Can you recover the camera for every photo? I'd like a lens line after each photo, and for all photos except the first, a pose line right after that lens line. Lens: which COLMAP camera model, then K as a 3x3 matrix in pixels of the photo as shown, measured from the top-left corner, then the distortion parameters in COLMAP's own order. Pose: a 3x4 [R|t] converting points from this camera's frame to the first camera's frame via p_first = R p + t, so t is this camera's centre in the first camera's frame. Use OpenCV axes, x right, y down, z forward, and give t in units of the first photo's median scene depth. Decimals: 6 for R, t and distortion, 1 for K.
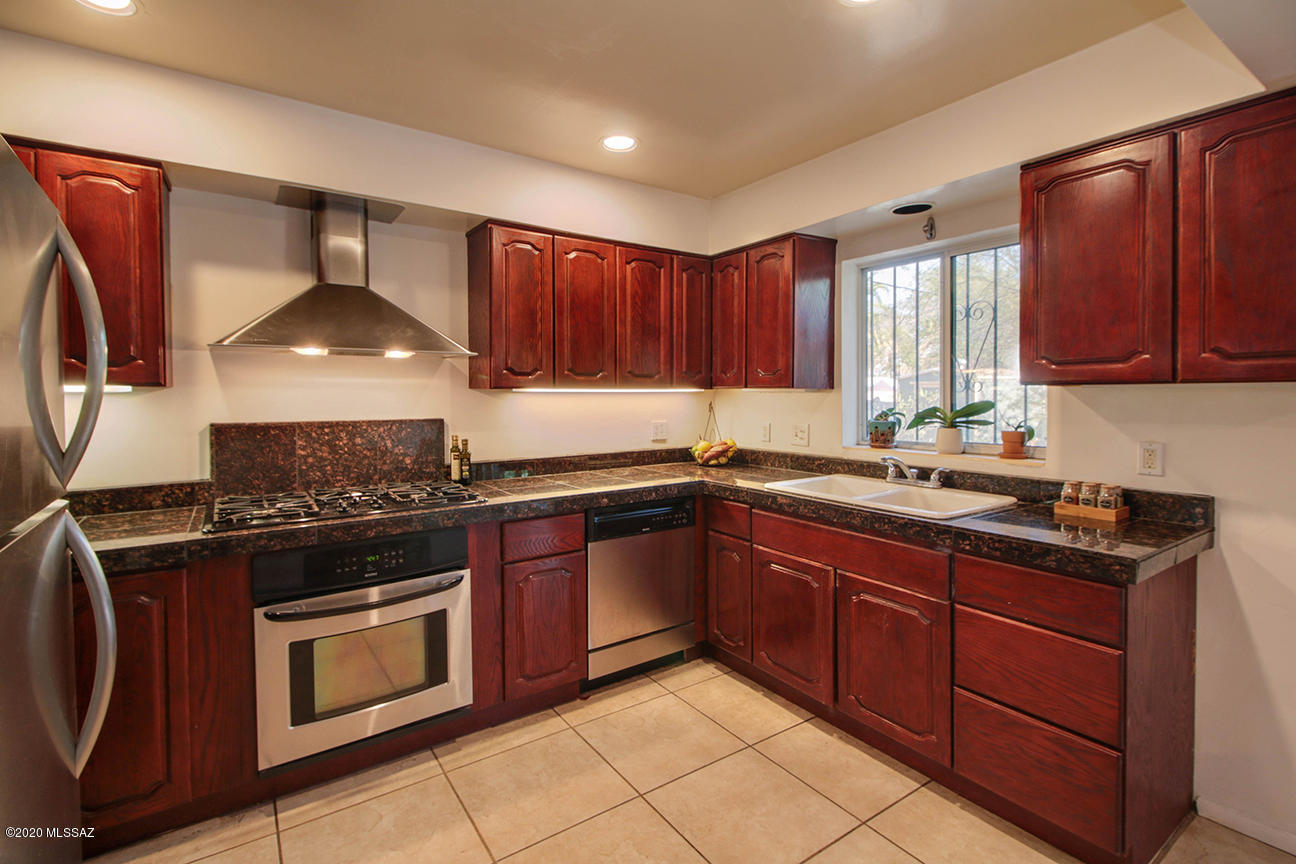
lens RADIAL K [[597.5, 0, 645.1], [0, 597.5, 399.2], [0, 0, 1]] dist [0.008343, 0.000171]
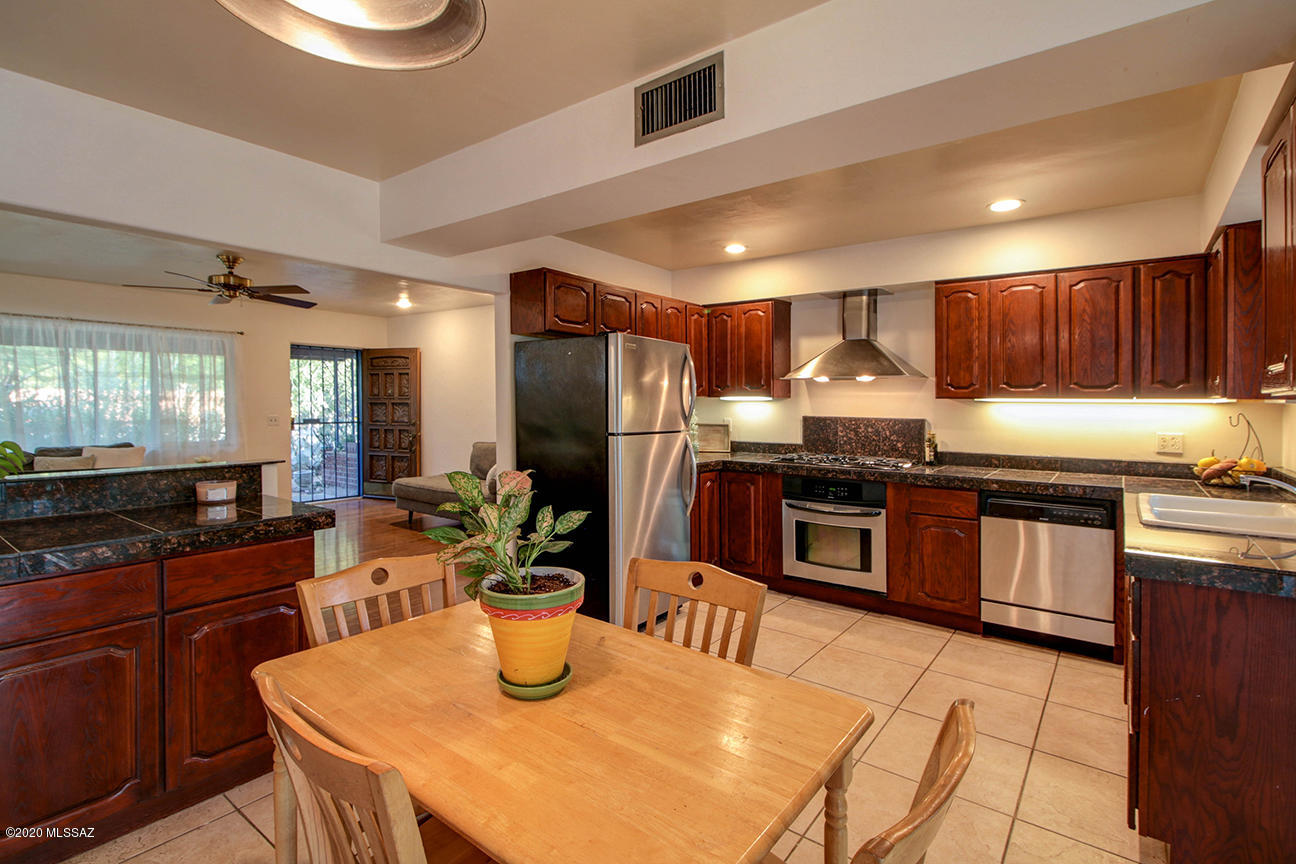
lens RADIAL K [[589.9, 0, 671.7], [0, 589.9, 406.6], [0, 0, 1]] dist [0.007681, -0.000340]
pose [[0.342586, 0.012467, -0.939404, 0.929916], [-0.017544, 0.999822, 0.006871, 0.003340], [0.939322, 0.014127, 0.342744, -0.092709]]
